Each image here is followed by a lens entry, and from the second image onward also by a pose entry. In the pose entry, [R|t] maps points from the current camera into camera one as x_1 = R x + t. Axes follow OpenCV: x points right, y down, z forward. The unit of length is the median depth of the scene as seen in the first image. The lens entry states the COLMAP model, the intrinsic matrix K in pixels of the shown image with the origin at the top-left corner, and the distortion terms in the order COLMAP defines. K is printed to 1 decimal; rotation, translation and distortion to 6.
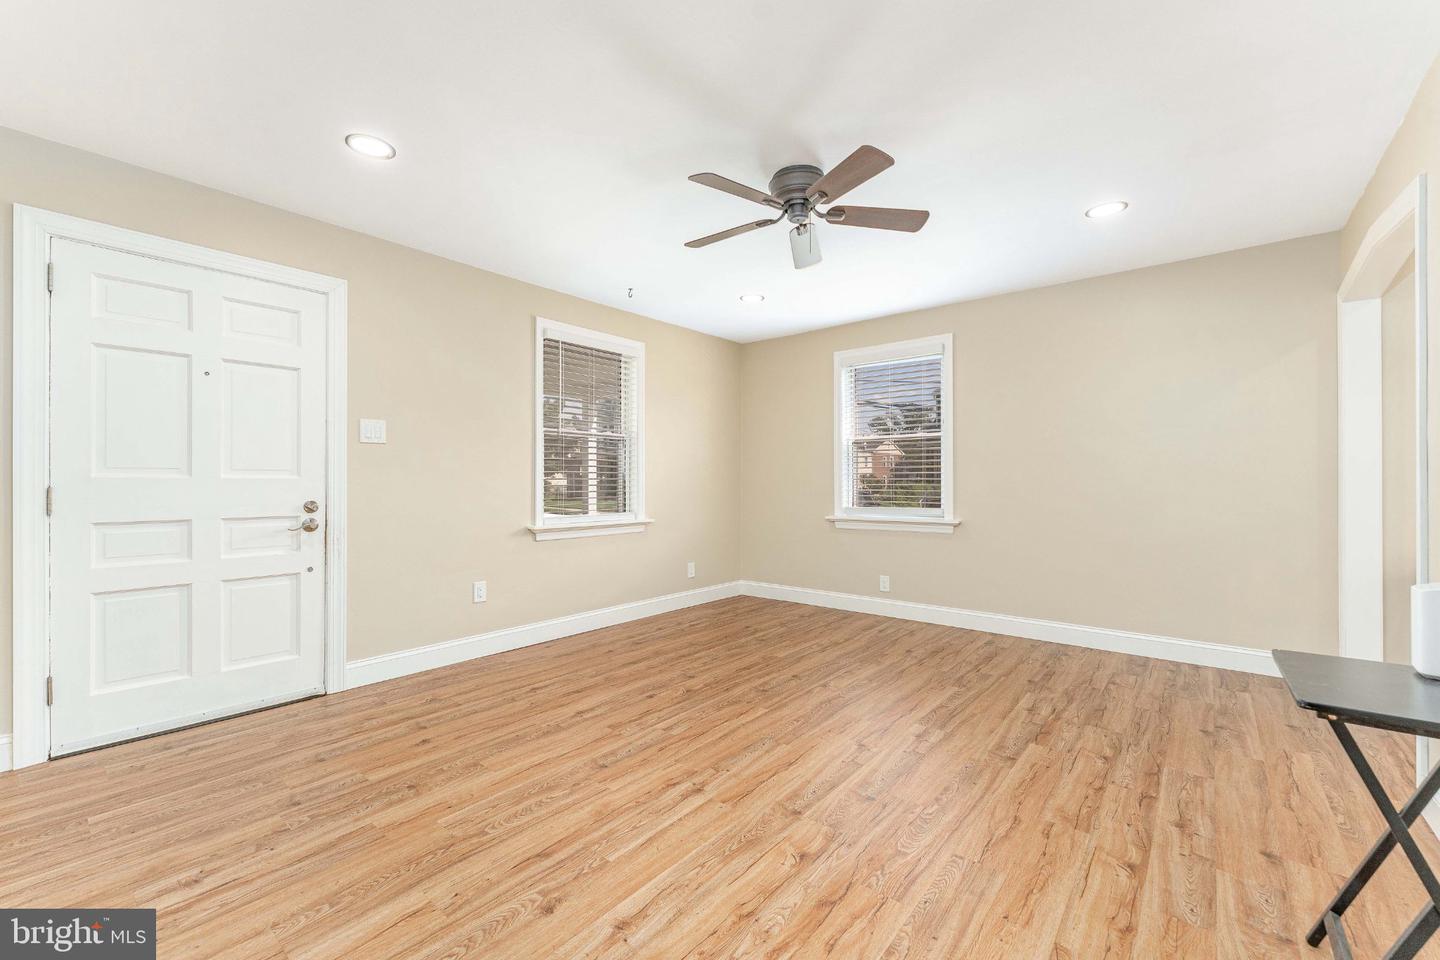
lens RADIAL K [[588.5, 0, 711.8], [0, 588.5, 483.2], [0, 0, 1]] dist [-0.001433, 0.000078]
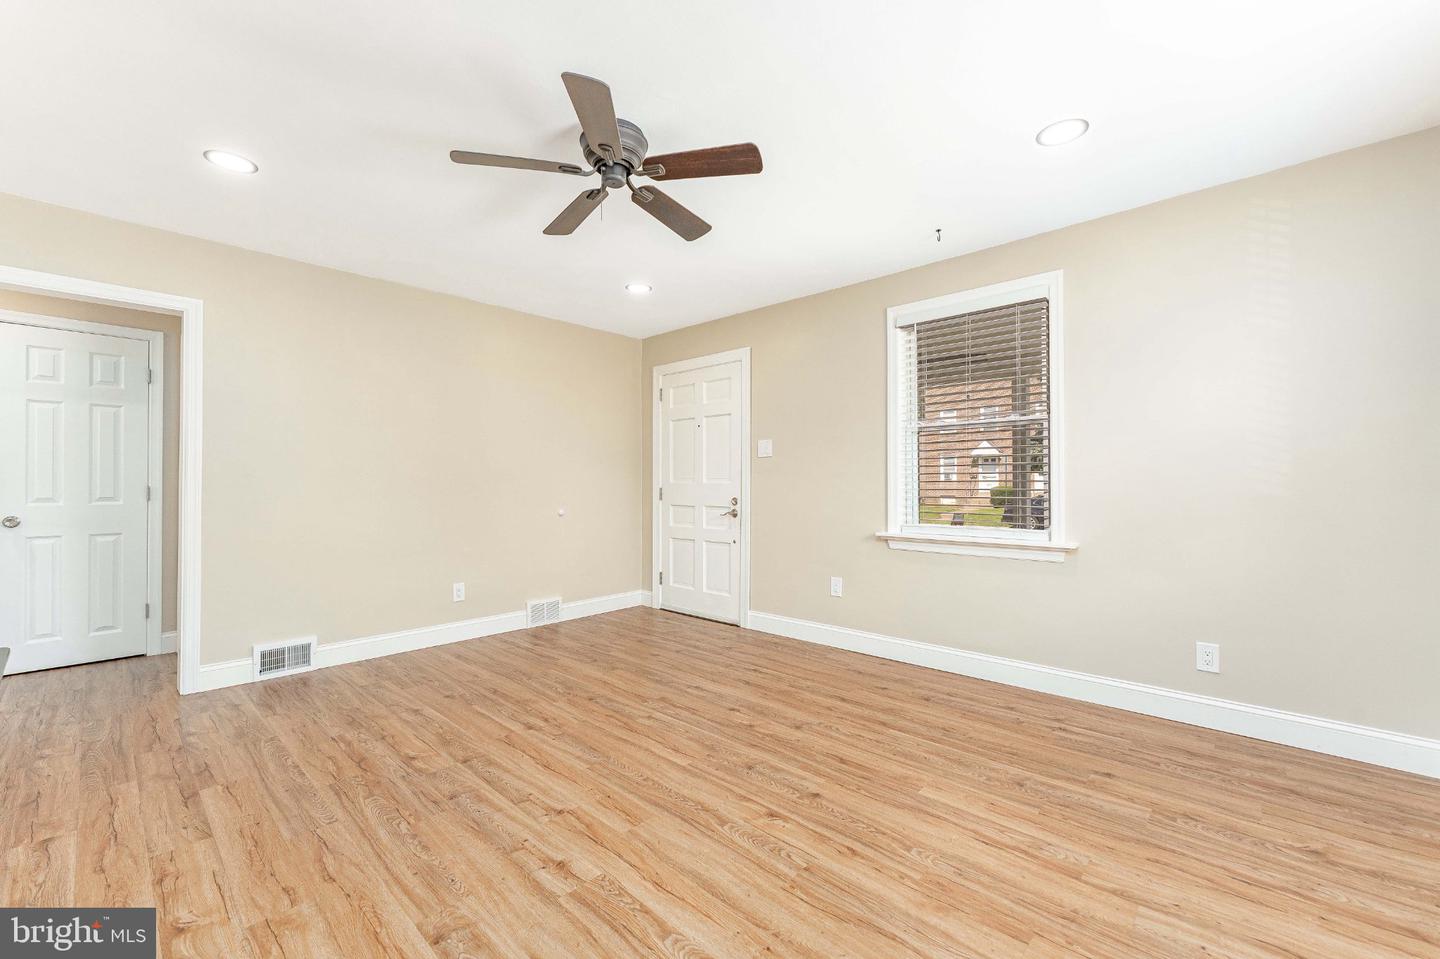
lens RADIAL K [[588.5, 0, 711.8], [0, 588.5, 482.7], [0, 0, 1]] dist [-0.001433, 0.000078]
pose [[-0.058417, -0.003082, -0.998288, 0.866986], [-0.000866, 0.999995, -0.003037, -0.003888], [0.998292, 0.000687, -0.058420, 1.035515]]
